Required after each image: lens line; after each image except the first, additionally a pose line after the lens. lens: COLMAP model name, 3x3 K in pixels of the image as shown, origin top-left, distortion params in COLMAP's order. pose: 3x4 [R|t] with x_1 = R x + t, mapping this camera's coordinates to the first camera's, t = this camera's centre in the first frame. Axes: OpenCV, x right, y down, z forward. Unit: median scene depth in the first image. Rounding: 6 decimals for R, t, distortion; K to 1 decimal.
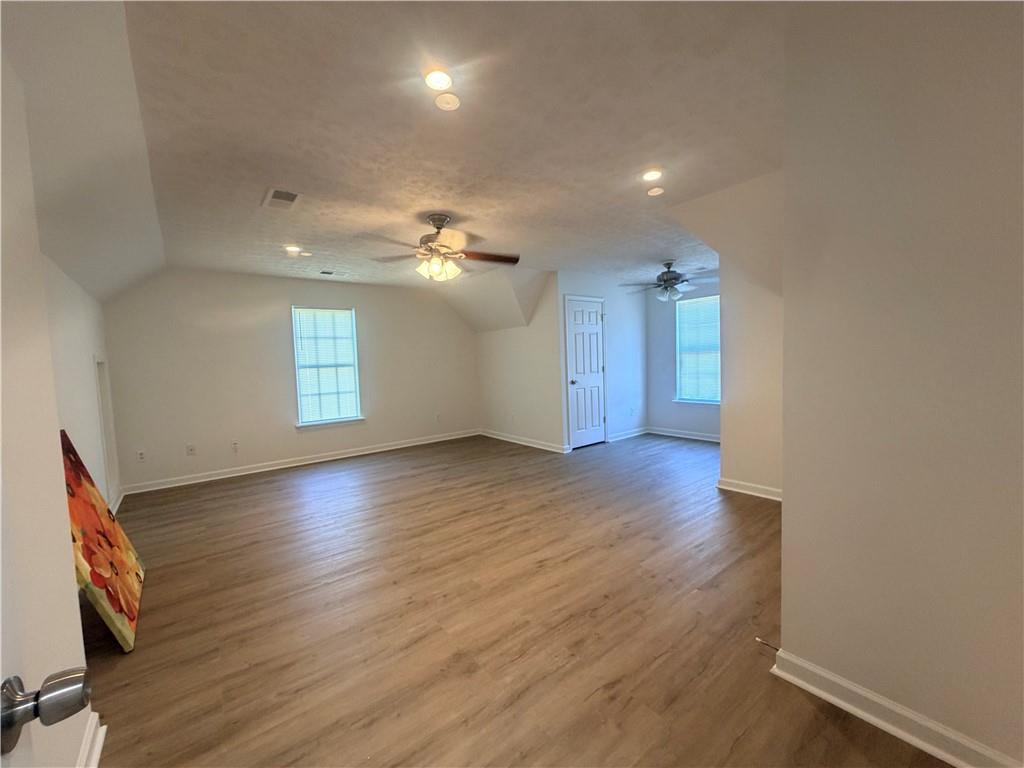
lens RADIAL K [[408.7, 0, 508.6], [0, 408.7, 384.2], [0, 0, 1]] dist [0.000128, 0.000070]
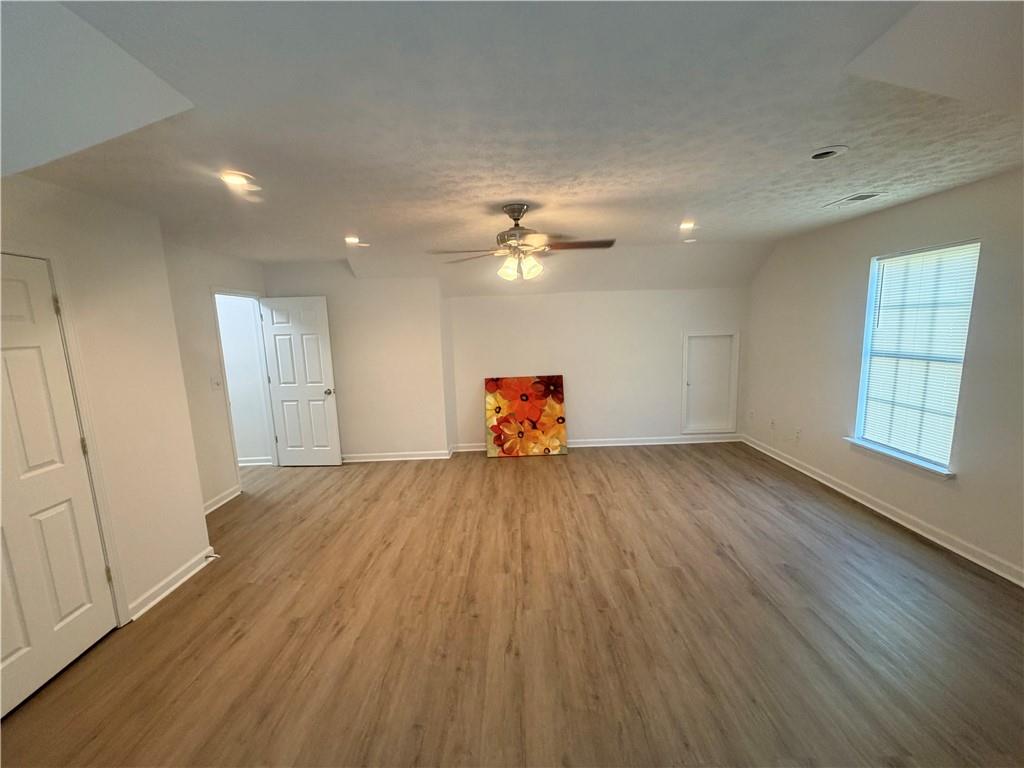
lens RADIAL K [[408.7, 0, 508.6], [0, 408.7, 384.2], [0, 0, 1]] dist [0.000128, 0.000070]
pose [[-0.624437, 0.174599, -0.761310, 0.441631], [0.012214, 0.976759, 0.213992, -0.181503], [0.780979, 0.124326, -0.612057, 1.241611]]
